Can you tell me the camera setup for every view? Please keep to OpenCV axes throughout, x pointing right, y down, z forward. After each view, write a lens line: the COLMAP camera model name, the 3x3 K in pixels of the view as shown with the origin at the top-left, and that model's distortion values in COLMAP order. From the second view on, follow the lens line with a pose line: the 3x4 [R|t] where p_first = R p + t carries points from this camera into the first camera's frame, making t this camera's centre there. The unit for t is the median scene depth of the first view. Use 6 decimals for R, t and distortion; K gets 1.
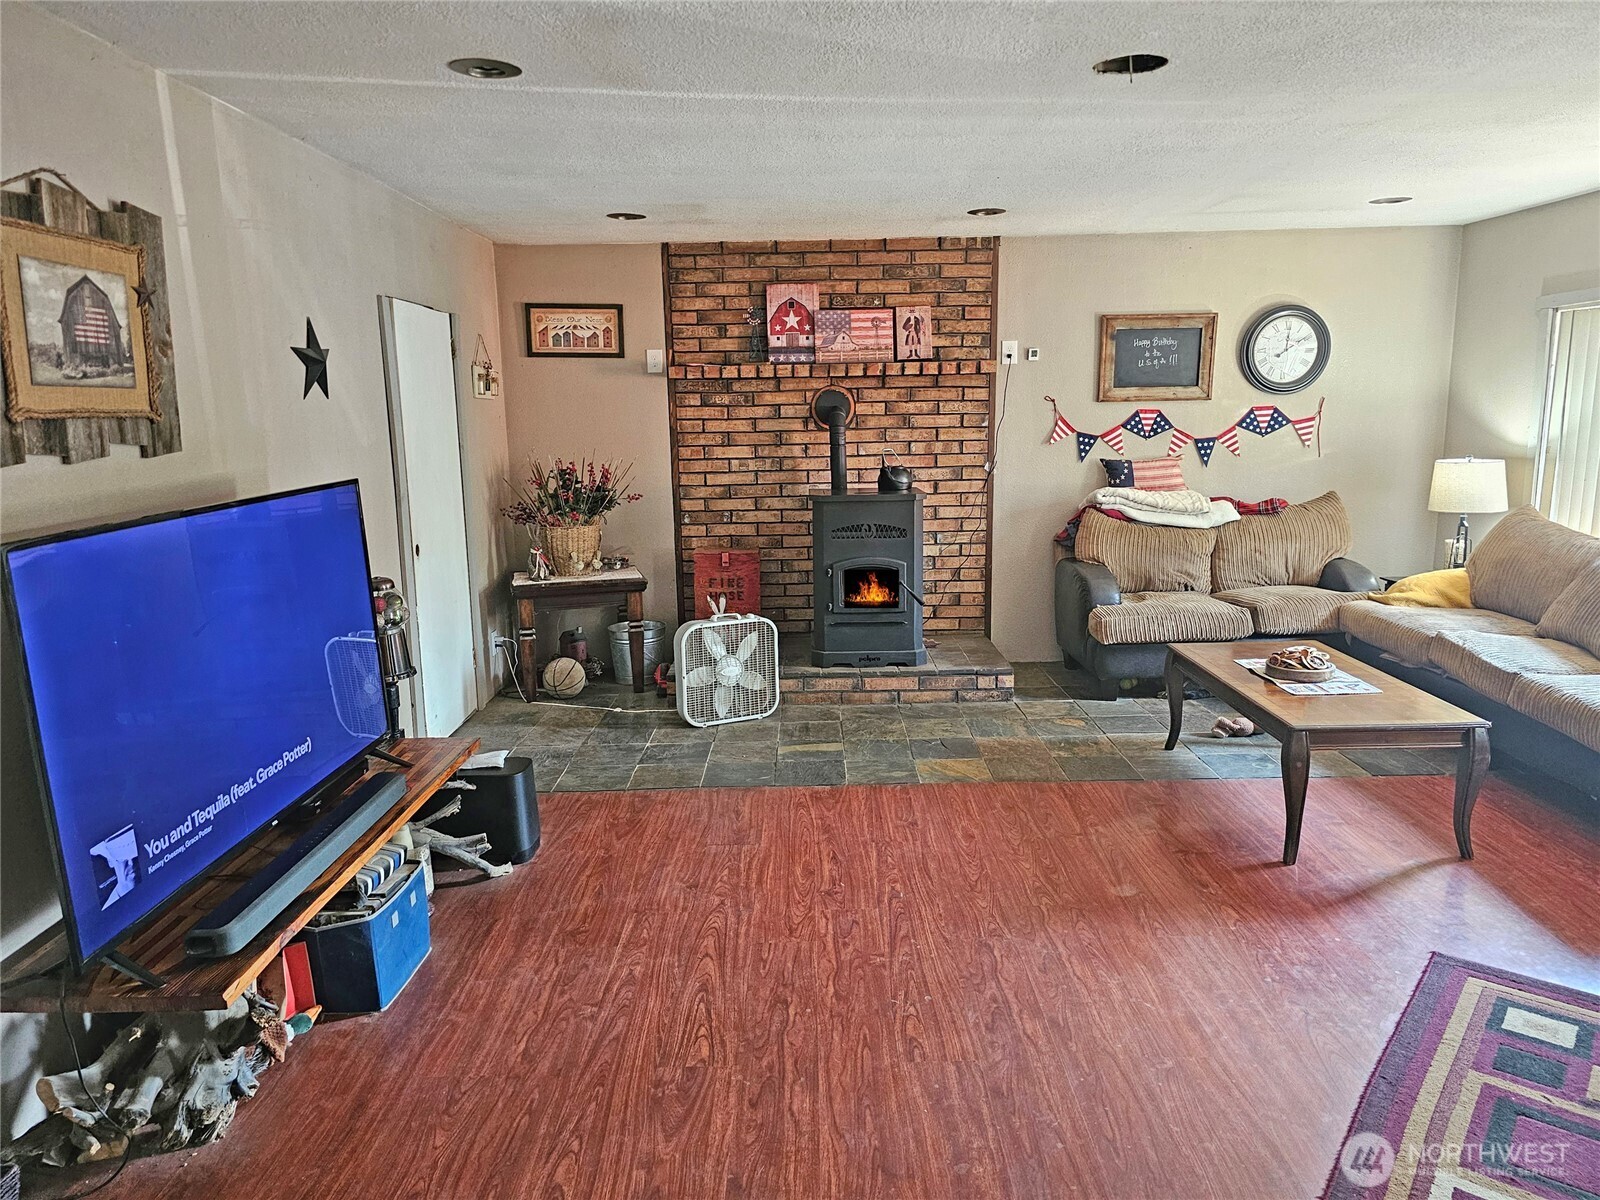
lens RADIAL K [[1079.2, 0, 793.1], [0, 1079.2, 605.4], [0, 0, 1]] dist [0.041548, -0.038192]
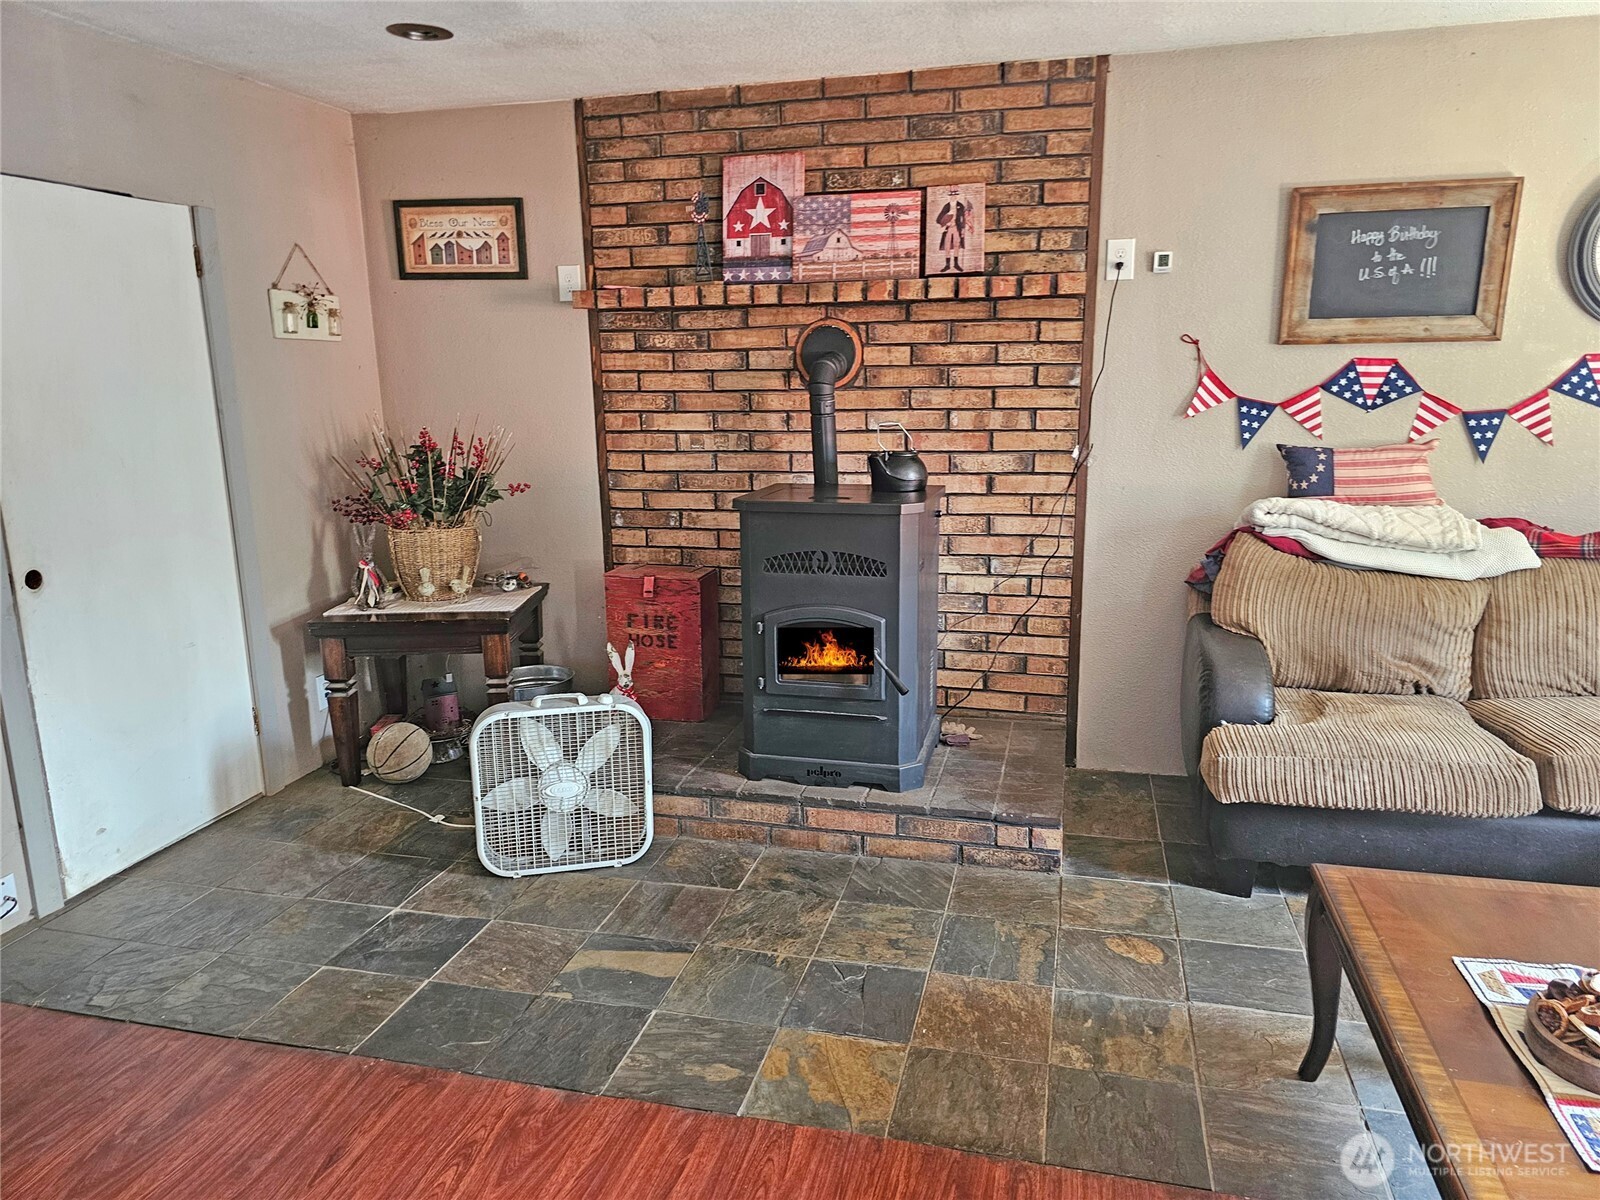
lens RADIAL K [[1079.2, 0, 802.0], [0, 1079.2, 598.1], [0, 0, 1]] dist [0.041548, -0.038192]
pose [[0.970528, 0.054481, -0.234751, 0.182976], [-0.045027, 0.997951, 0.045450, -0.070235], [0.236746, -0.033540, 0.970992, 0.386234]]
